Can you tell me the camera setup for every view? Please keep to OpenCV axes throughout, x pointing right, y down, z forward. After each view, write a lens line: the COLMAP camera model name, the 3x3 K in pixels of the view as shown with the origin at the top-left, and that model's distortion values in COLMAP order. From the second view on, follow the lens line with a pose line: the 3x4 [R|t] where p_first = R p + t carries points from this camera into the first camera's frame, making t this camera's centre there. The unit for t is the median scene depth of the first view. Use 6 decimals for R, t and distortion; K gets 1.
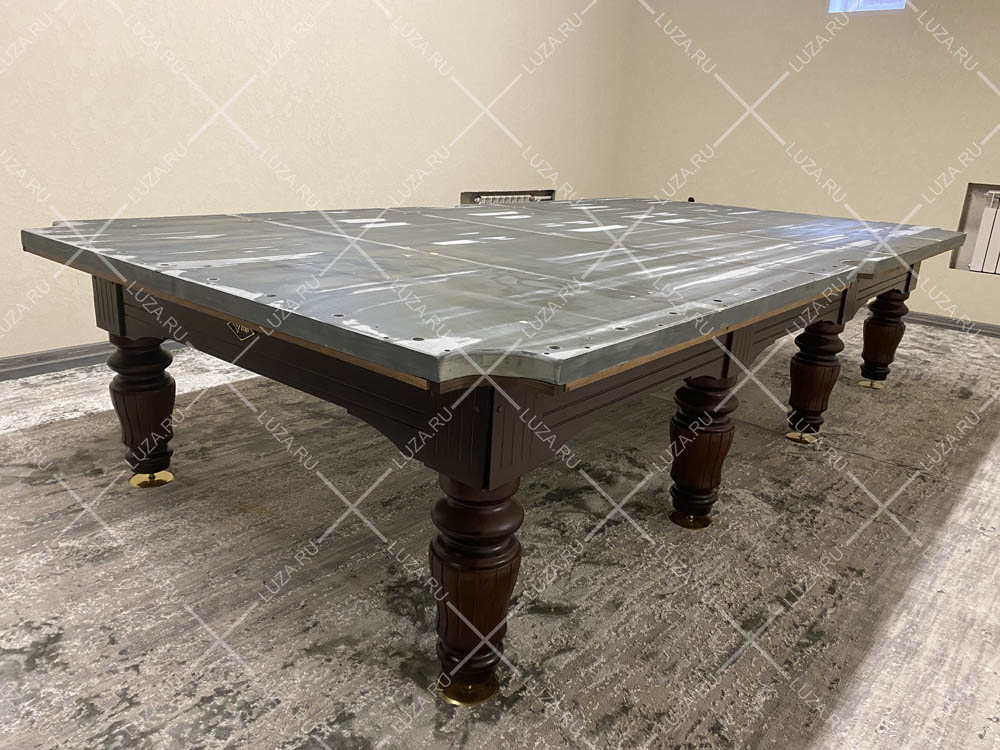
lens RADIAL K [[748.5, 0, 493.7], [0, 748.5, 375.9], [0, 0, 1]] dist [0.002548, -0.001298]
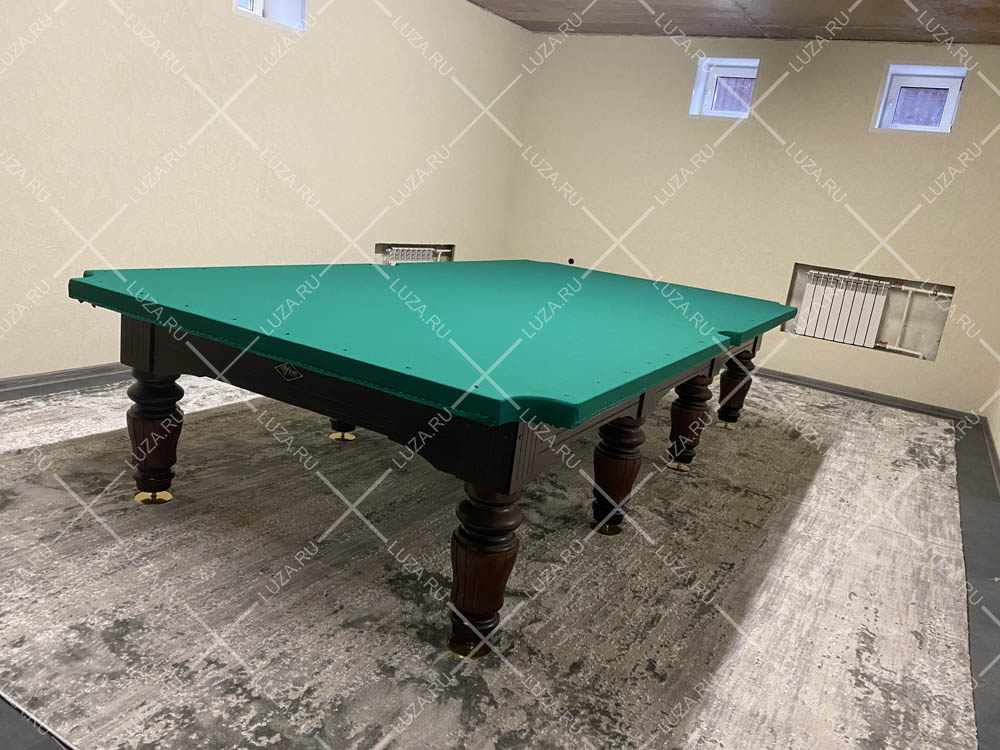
lens RADIAL K [[748.5, 0, 493.7], [0, 748.5, 375.9], [0, 0, 1]] dist [0.002548, -0.001298]
pose [[0.981123, 0.030002, 0.191046, -0.190915], [-0.020434, 0.998445, -0.051857, 0.002875], [-0.192305, 0.046974, 0.980210, -0.239571]]
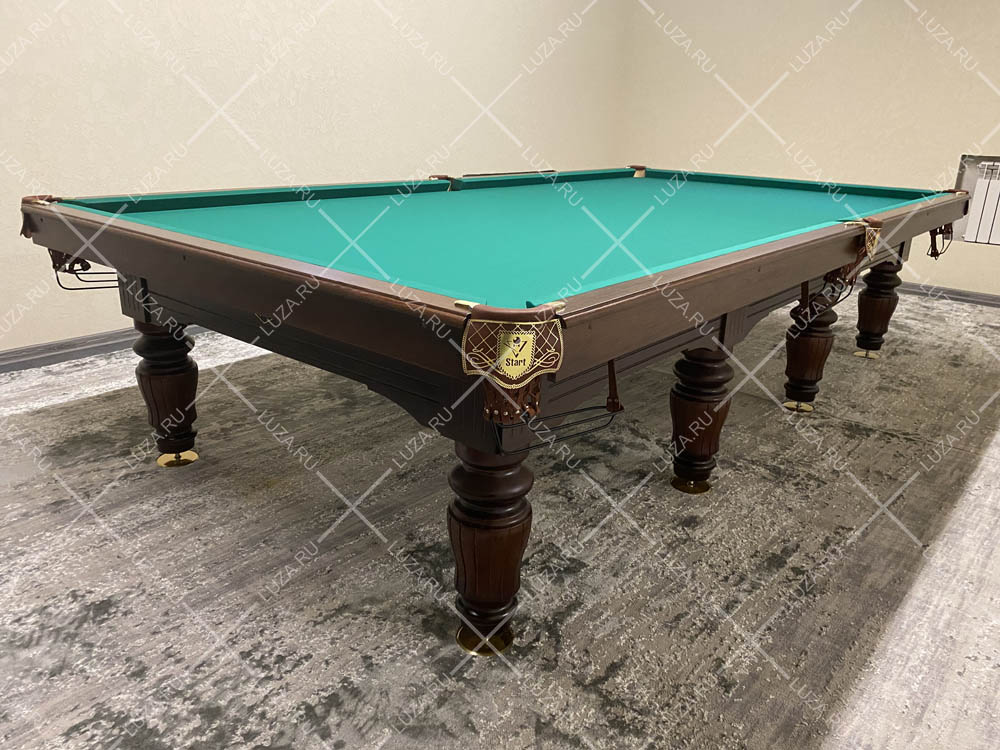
lens RADIAL K [[748.0, 0, 500.0], [0, 748.0, 375.0], [0, 0, 1]] dist [0.002177, -0.000417]
pose [[0.999745, -0.022466, 0.002341, -0.005264], [0.022403, 0.999452, 0.024374, 0.005818], [-0.002887, -0.024316, 0.999700, -0.051423]]
